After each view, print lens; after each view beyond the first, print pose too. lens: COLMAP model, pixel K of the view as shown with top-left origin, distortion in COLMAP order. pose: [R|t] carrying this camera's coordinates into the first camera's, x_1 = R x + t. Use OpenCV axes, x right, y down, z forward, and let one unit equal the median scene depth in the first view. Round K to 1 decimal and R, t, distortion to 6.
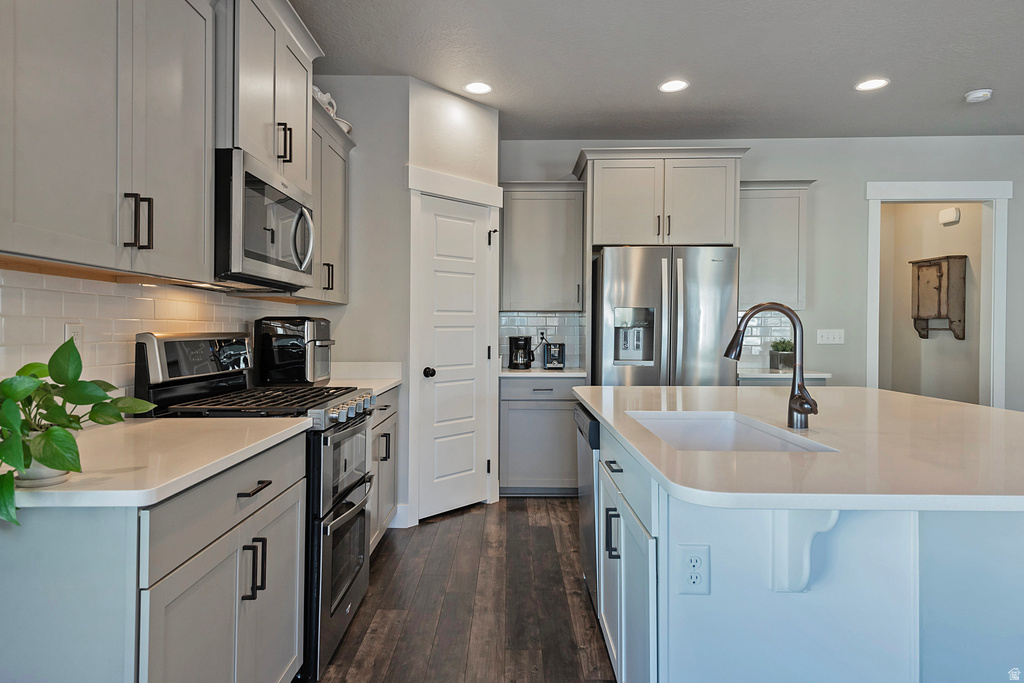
lens RADIAL K [[625.5, 0, 495.6], [0, 625.5, 336.2], [0, 0, 1]] dist [0.029872, -0.009452]
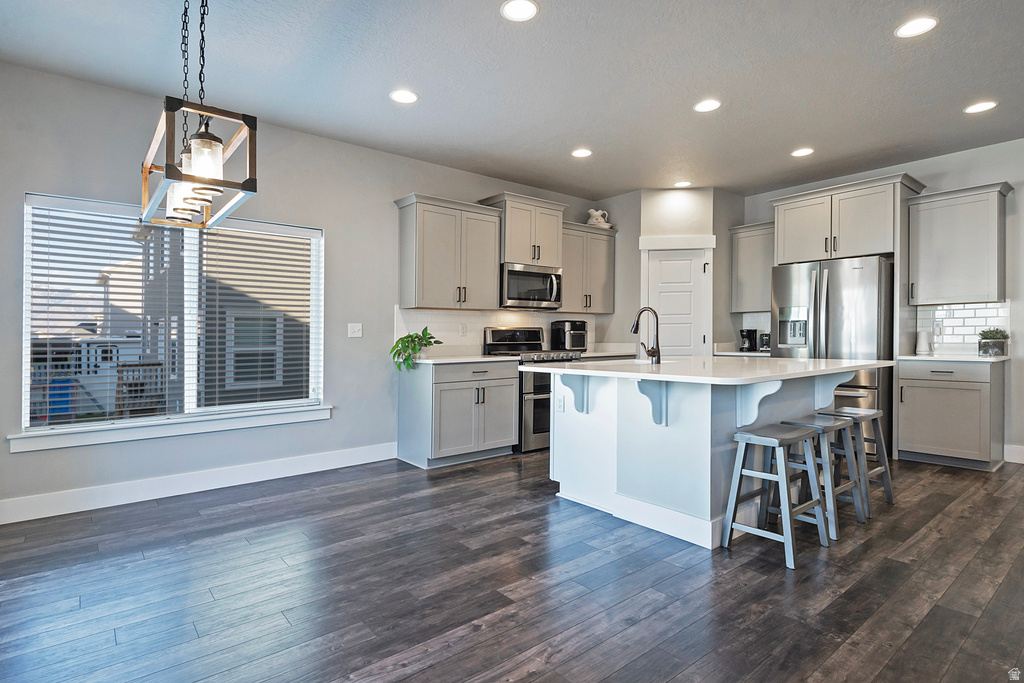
lens RADIAL K [[521.4, 0, 506.3], [0, 521.4, 325.8], [0, 0, 1]] dist [0.023476, -0.010332]
pose [[0.645496, -0.020895, -0.763478, 0.686940], [0.000992, 0.999648, -0.026520, 0.026692], [0.763763, 0.016361, 0.645289, -0.257973]]
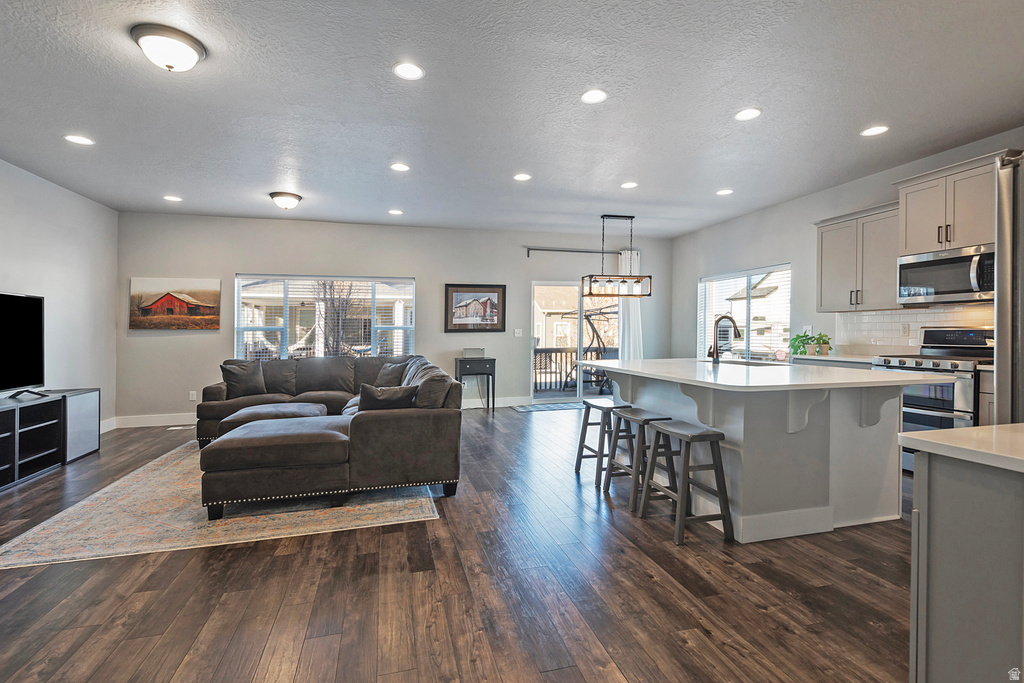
lens RADIAL K [[503.4, 0, 548.8], [0, 503.4, 333.2], [0, 0, 1]] dist [0.016487, -0.007997]
pose [[-0.937616, 0.006360, -0.347613, 0.829469], [0.002493, 0.999930, 0.011572, -0.003911], [0.347662, 0.009983, -0.937567, 1.217169]]
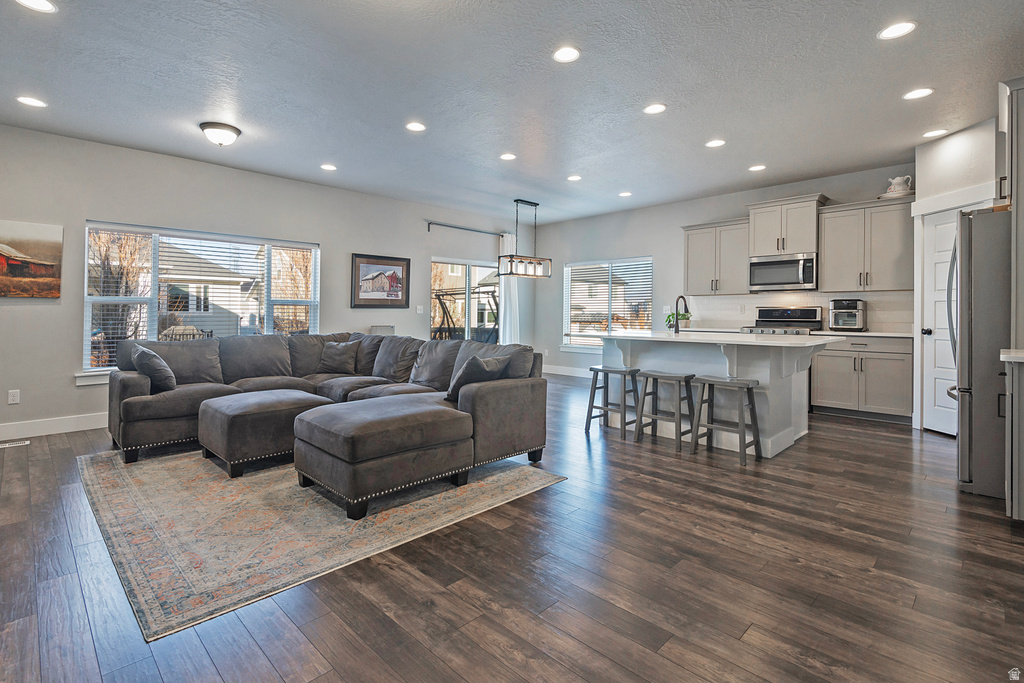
lens RADIAL K [[503.4, 0, 558.4], [0, 503.4, 311.9], [0, 0, 1]] dist [0.016487, -0.007997]
pose [[-0.626788, -0.003403, -0.779183, 1.284107], [-0.007478, 0.999971, 0.001648, 0.014046], [0.779154, 0.006860, -0.626795, 0.980389]]
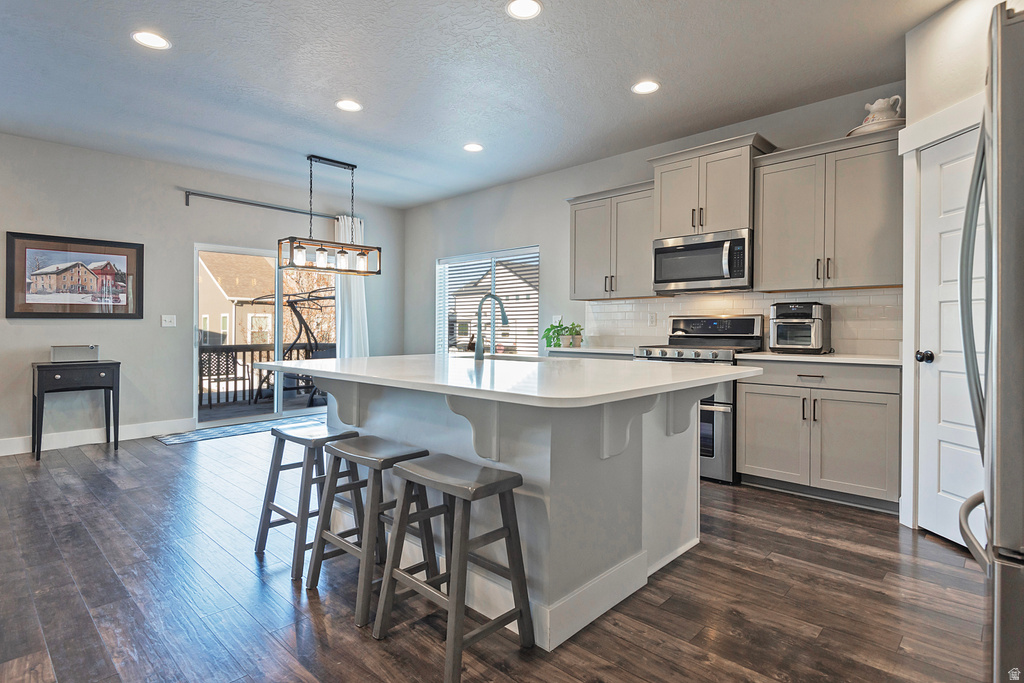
lens RADIAL K [[521.4, 0, 540.0], [0, 521.4, 328.5], [0, 0, 1]] dist [0.023476, -0.010332]
pose [[-0.646442, 0.003649, -0.762955, 0.699873], [-0.005206, 0.999944, 0.009193, 0.014541], [0.762945, 0.009915, -0.646387, 0.971111]]
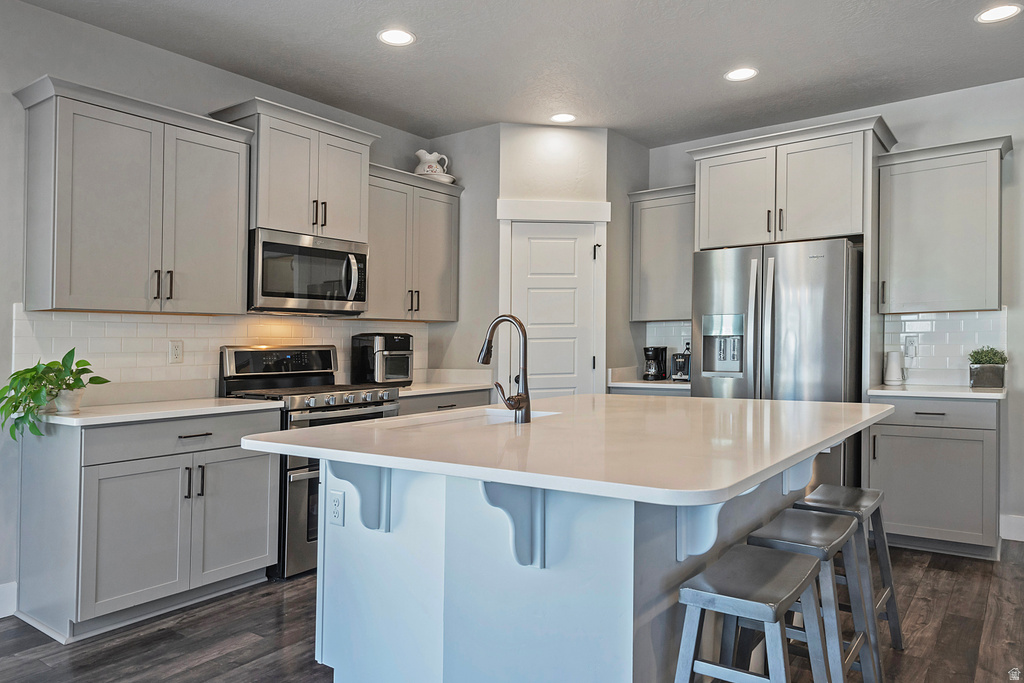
lens RADIAL K [[694.8, 0, 506.2], [0, 694.8, 340.1], [0, 0, 1]] dist [0.021249, 0.001381]
pose [[0.817548, -0.013203, -0.575708, 0.533381], [0.005508, 0.999871, -0.015108, 0.005348], [0.575834, 0.009181, 0.817515, -0.028408]]
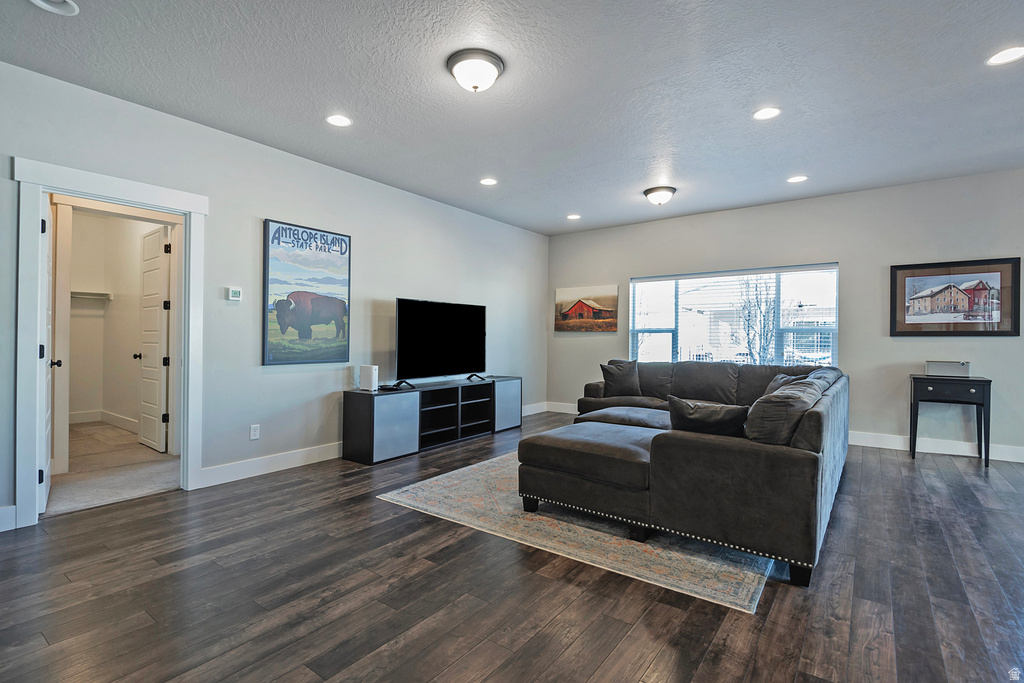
lens RADIAL K [[495.0, 0, 486.1], [0, 495.0, 330.1], [0, 0, 1]] dist [0.013653, -0.008203]
pose [[-0.807932, 0.004421, 0.589259, 0.671194], [-0.000756, 0.999963, -0.008539, 0.006679], [-0.589275, -0.007345, -0.807899, 1.031981]]
